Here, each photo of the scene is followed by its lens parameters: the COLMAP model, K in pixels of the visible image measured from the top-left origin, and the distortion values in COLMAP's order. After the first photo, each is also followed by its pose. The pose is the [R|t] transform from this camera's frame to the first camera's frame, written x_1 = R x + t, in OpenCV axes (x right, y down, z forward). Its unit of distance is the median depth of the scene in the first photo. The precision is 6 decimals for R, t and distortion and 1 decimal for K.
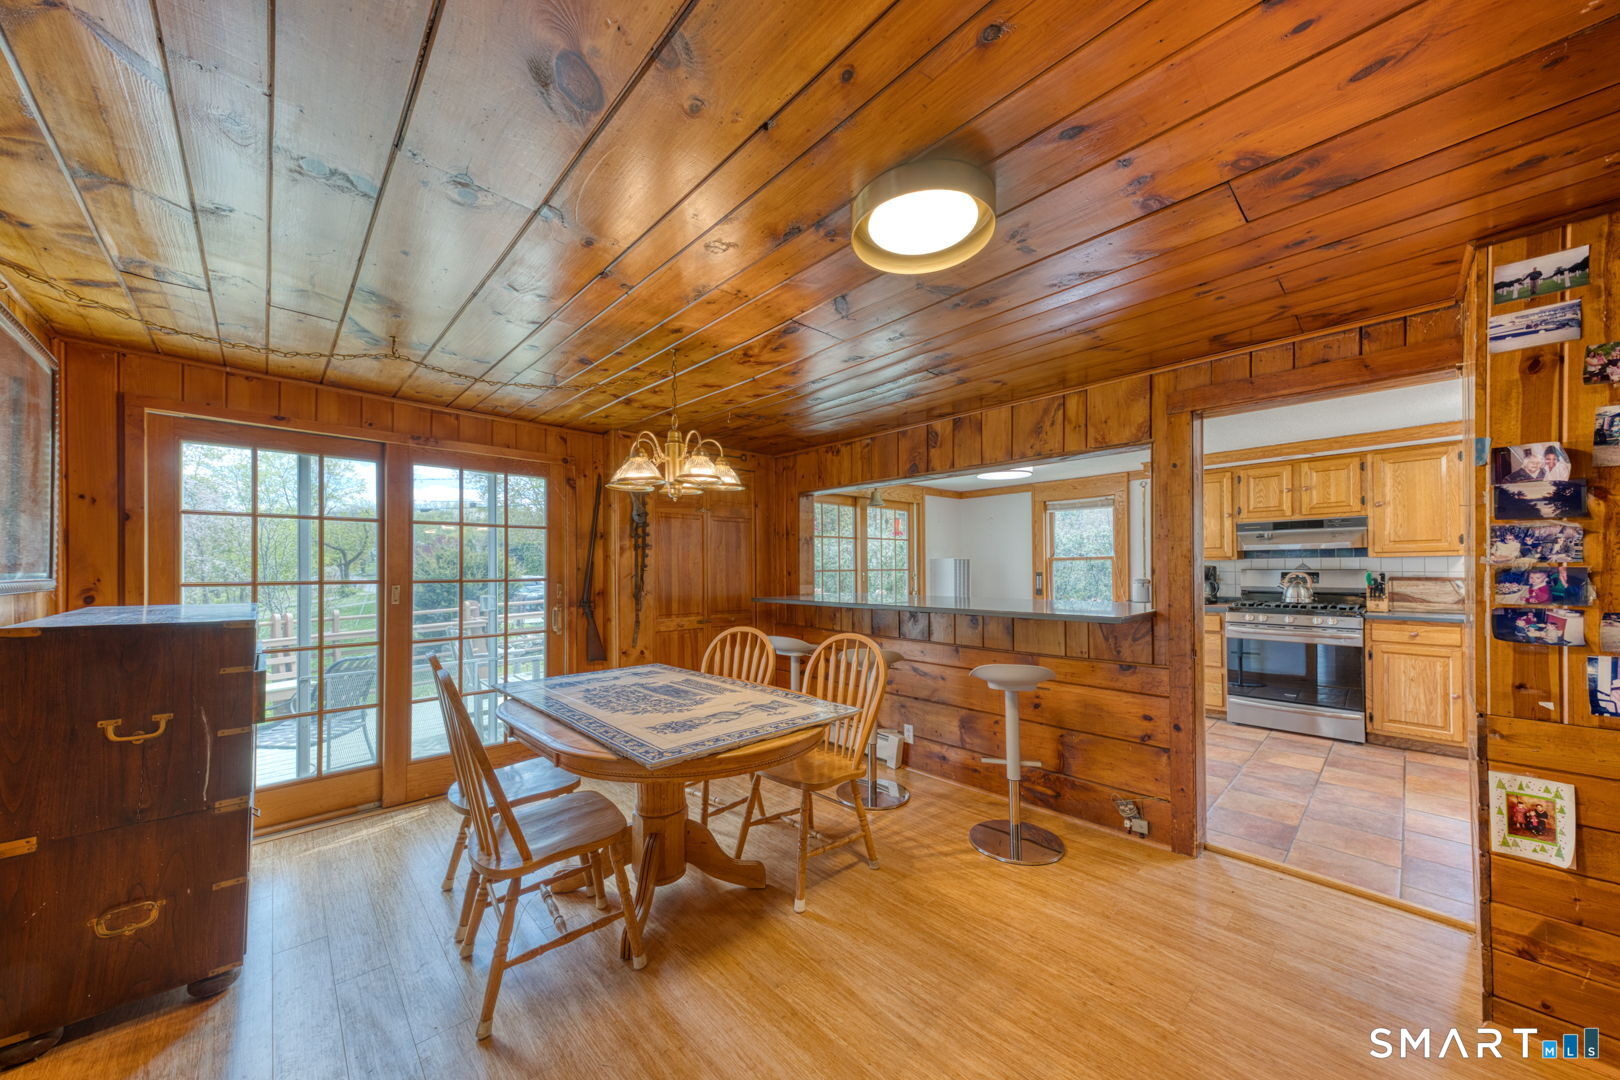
lens RADIAL K [[594.5, 0, 781.4], [0, 594.5, 565.3], [0, 0, 1]] dist [0.008549, -0.000145]
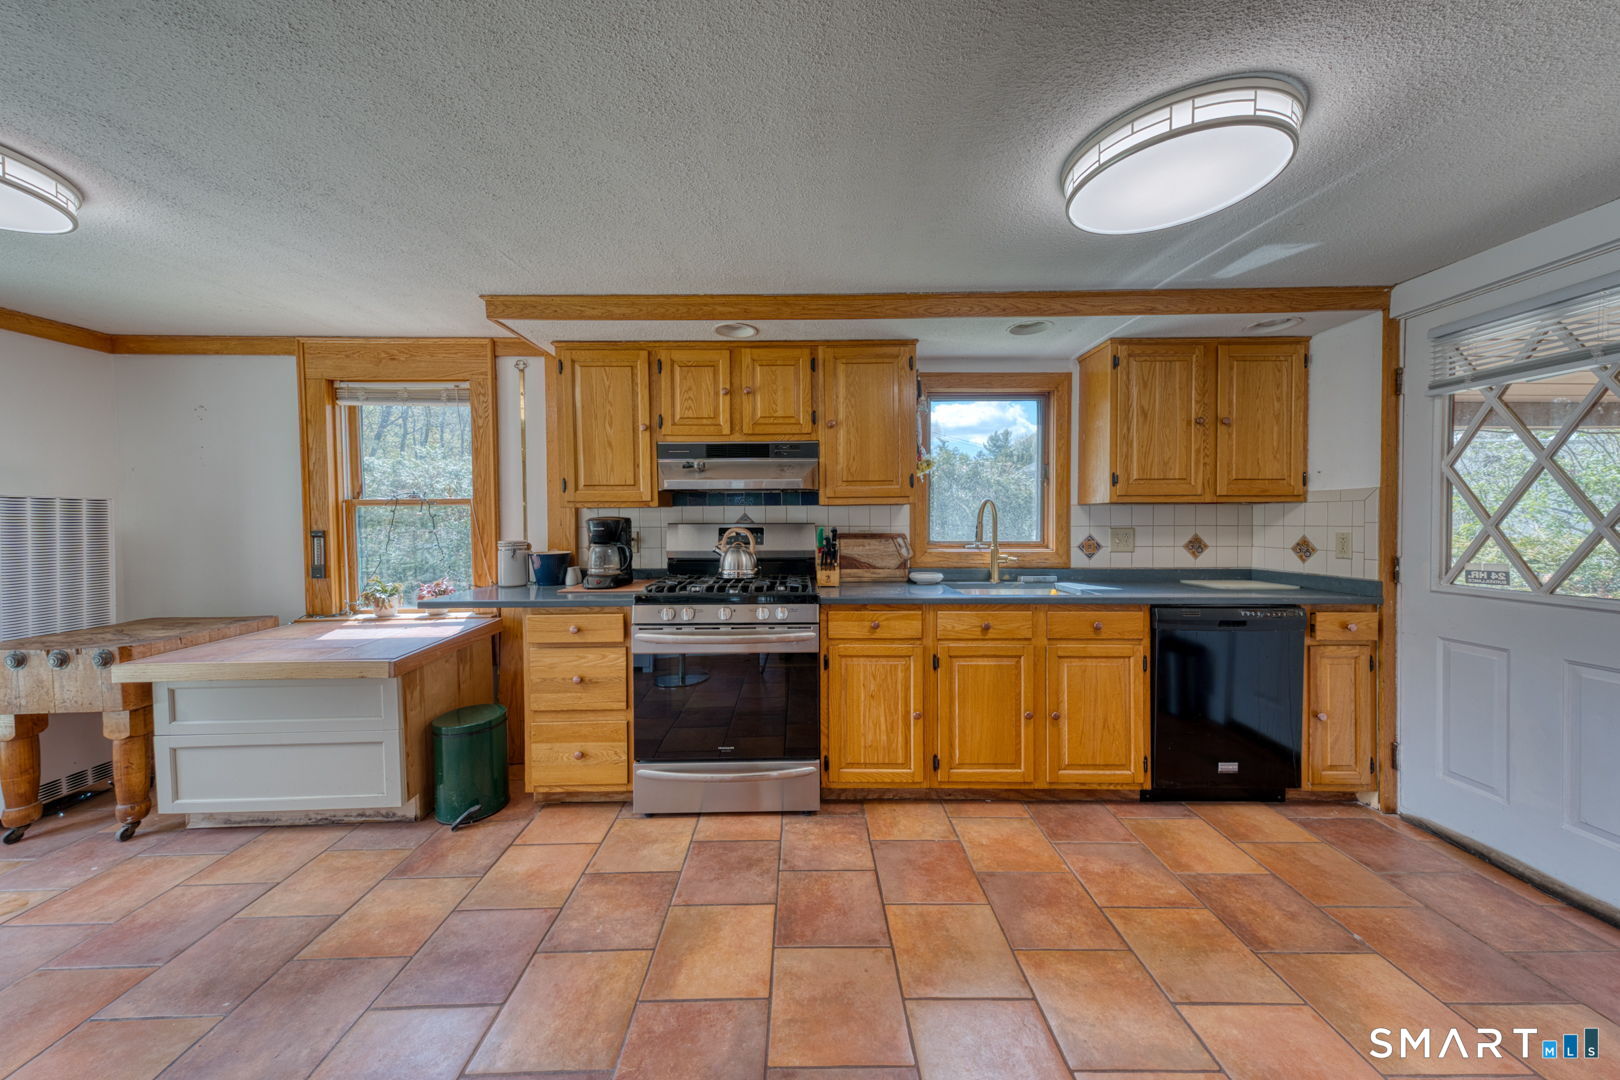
lens RADIAL K [[565.1, 0, 835.0], [0, 565.1, 524.8], [0, 0, 1]] dist [0.016259, -0.000192]
pose [[0.644157, -0.005939, 0.764870, 0.530507], [-0.002941, 0.999943, 0.010241, 0.002410], [-0.764887, -0.008846, 0.644103, 0.603555]]
